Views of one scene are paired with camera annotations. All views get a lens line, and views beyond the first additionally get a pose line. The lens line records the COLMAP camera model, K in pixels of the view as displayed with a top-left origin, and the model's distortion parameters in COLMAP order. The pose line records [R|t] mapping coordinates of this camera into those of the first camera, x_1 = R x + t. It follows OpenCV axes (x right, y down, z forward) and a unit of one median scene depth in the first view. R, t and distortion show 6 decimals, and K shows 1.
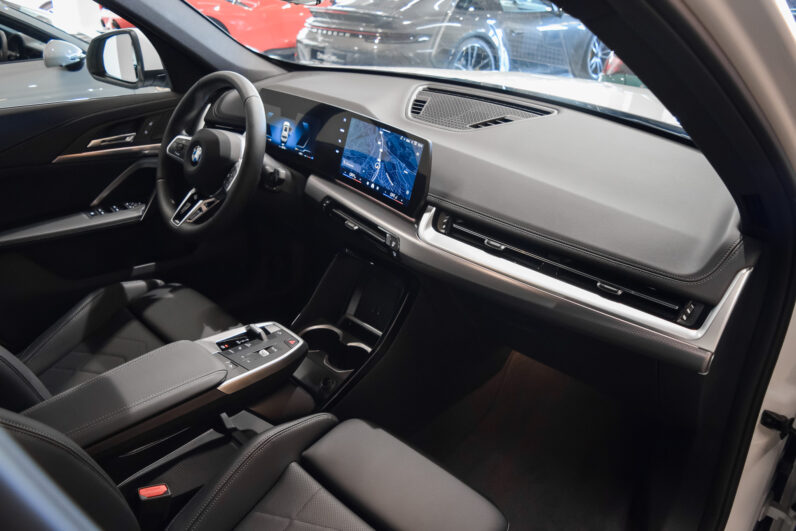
lens RADIAL K [[616.4, 0, 398.0], [0, 616.4, 265.5], [0, 0, 1]] dist [-0.104287, 0.029841]
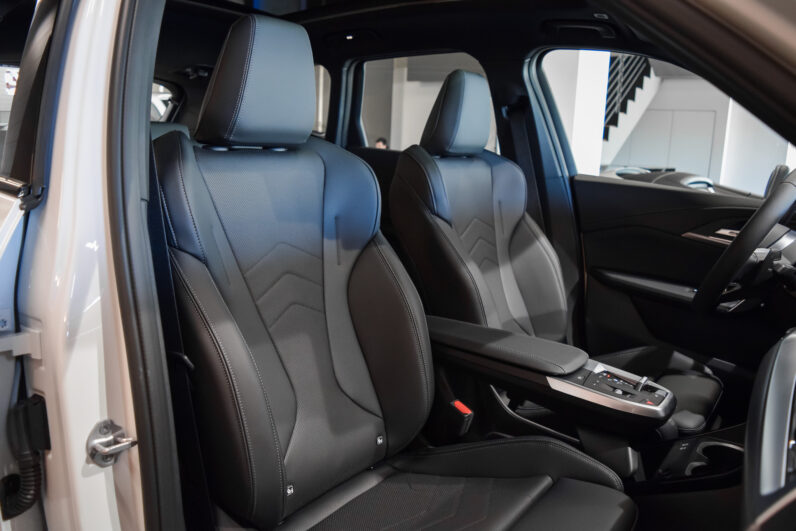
lens RADIAL K [[602.5, 0, 398.0], [0, 602.5, 265.5], [0, 0, 1]] dist [-0.087927, 0.004235]
pose [[0.151734, 0.202548, -0.967446, 0.613688], [-0.500076, 0.859998, 0.101621, 0.052126], [0.852585, 0.468377, 0.231781, 0.360346]]
